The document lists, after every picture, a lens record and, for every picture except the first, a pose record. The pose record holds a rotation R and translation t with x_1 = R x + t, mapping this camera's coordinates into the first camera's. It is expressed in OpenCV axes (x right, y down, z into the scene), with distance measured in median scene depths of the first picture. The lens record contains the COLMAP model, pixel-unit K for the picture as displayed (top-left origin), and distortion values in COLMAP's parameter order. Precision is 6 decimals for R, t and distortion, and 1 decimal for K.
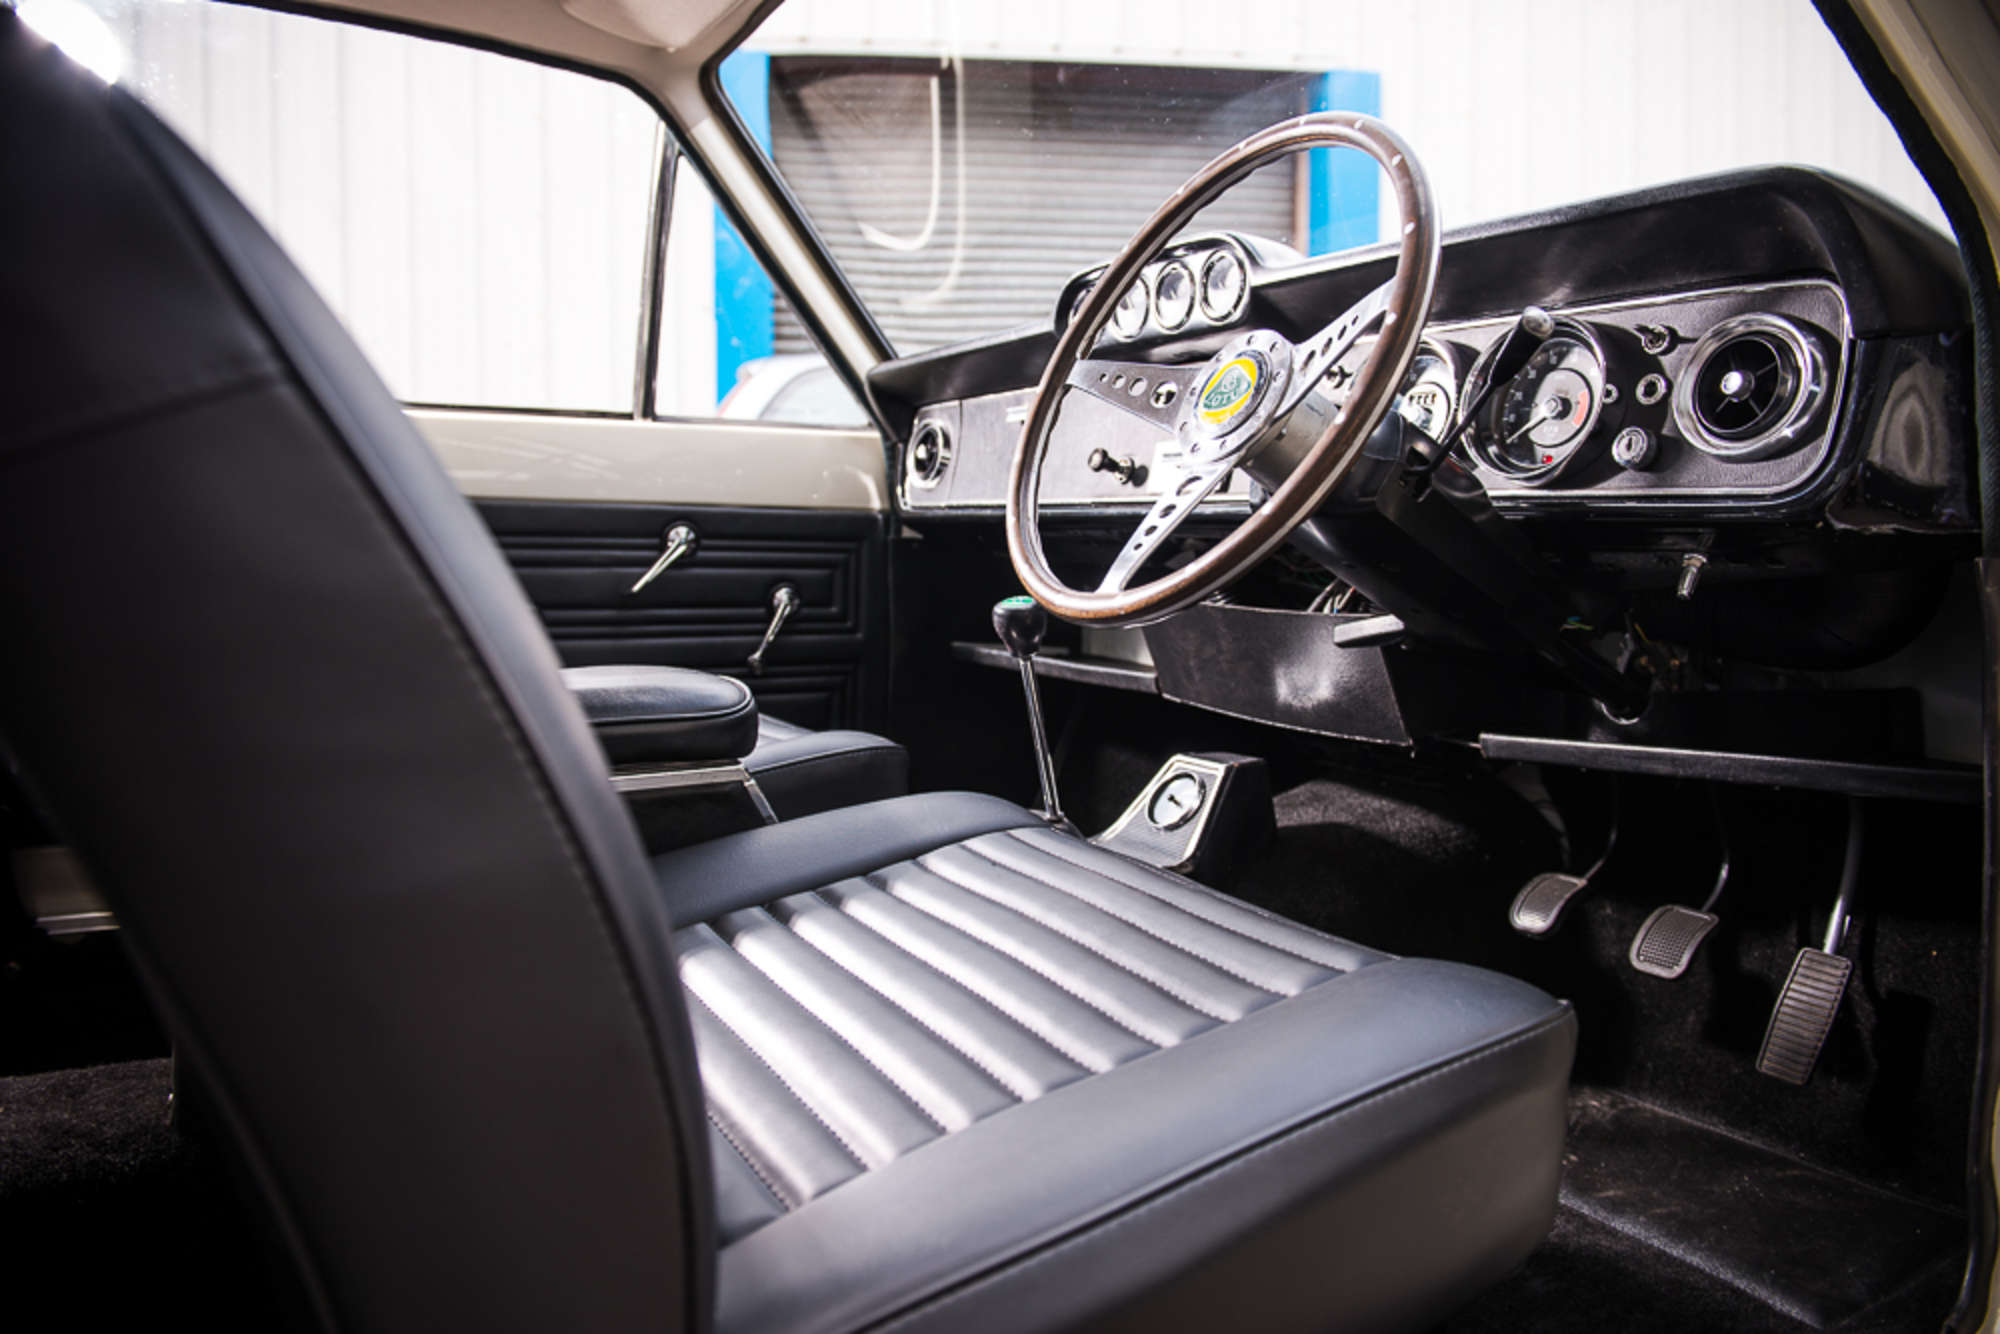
lens RADIAL K [[1326.8, 0, 1006.9], [0, 1326.8, 665.0], [0, 0, 1]] dist [-0.056746, -0.002681]
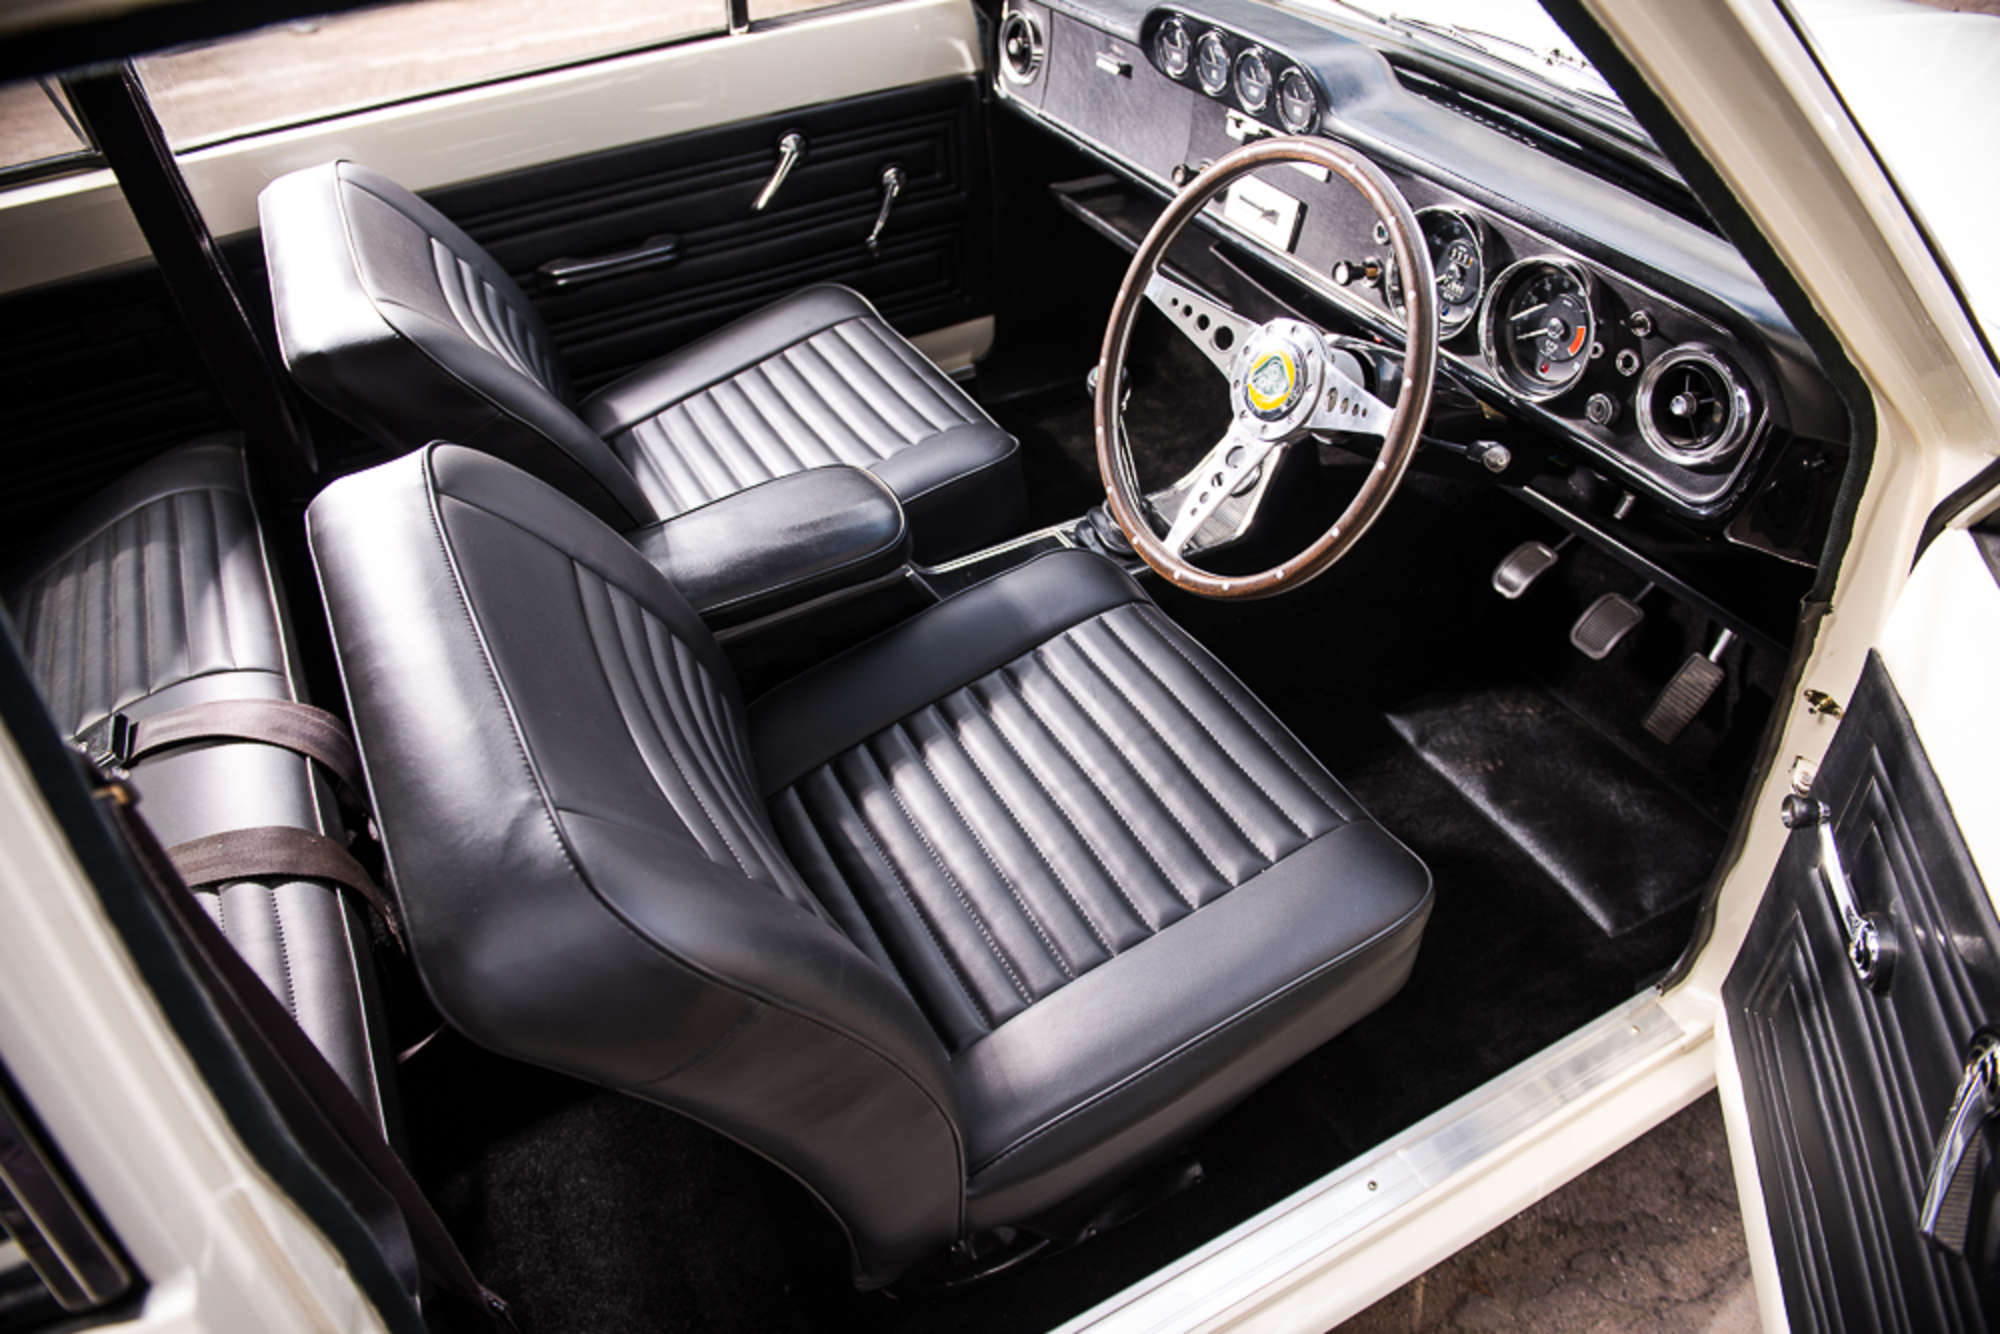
lens RADIAL K [[1326.8, 0, 1004.6], [0, 1326.8, 664.6], [0, 0, 1]] dist [-0.056746, -0.002681]
pose [[0.996486, -0.007235, -0.083452, 0.011611], [0.054325, 0.814155, 0.578101, -0.466416], [0.063760, -0.580602, 0.811687, -0.117631]]
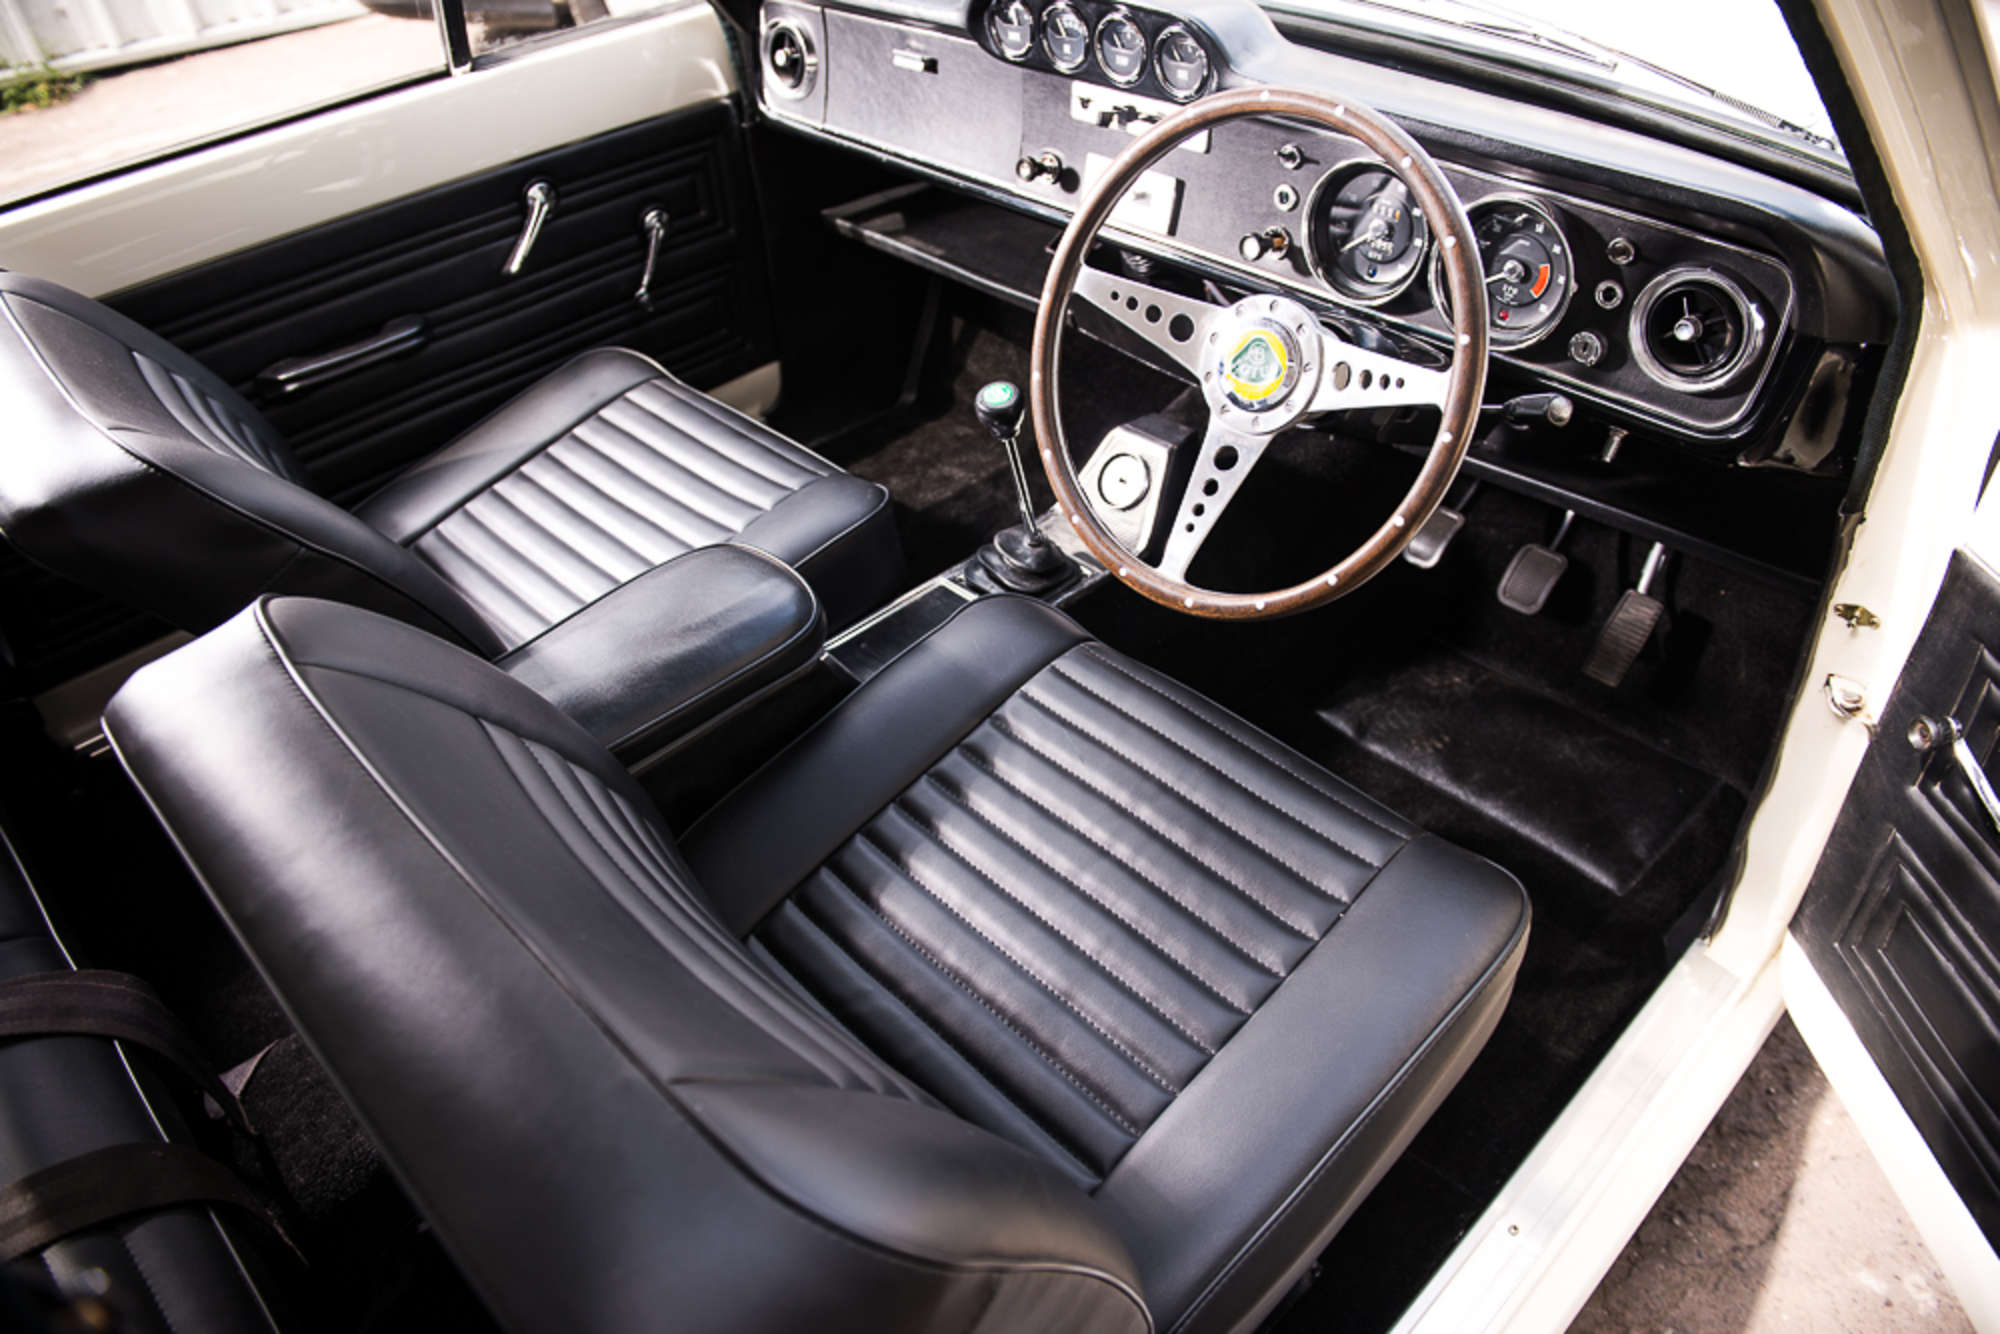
lens RADIAL K [[1326.8, 0, 1002.4], [0, 1326.8, 662.6], [0, 0, 1]] dist [-0.056746, -0.002681]
pose [[0.973033, -0.192524, 0.127049, -0.145170], [0.087779, 0.818407, 0.567895, -0.416942], [-0.213311, -0.541428, 0.813236, 0.014410]]
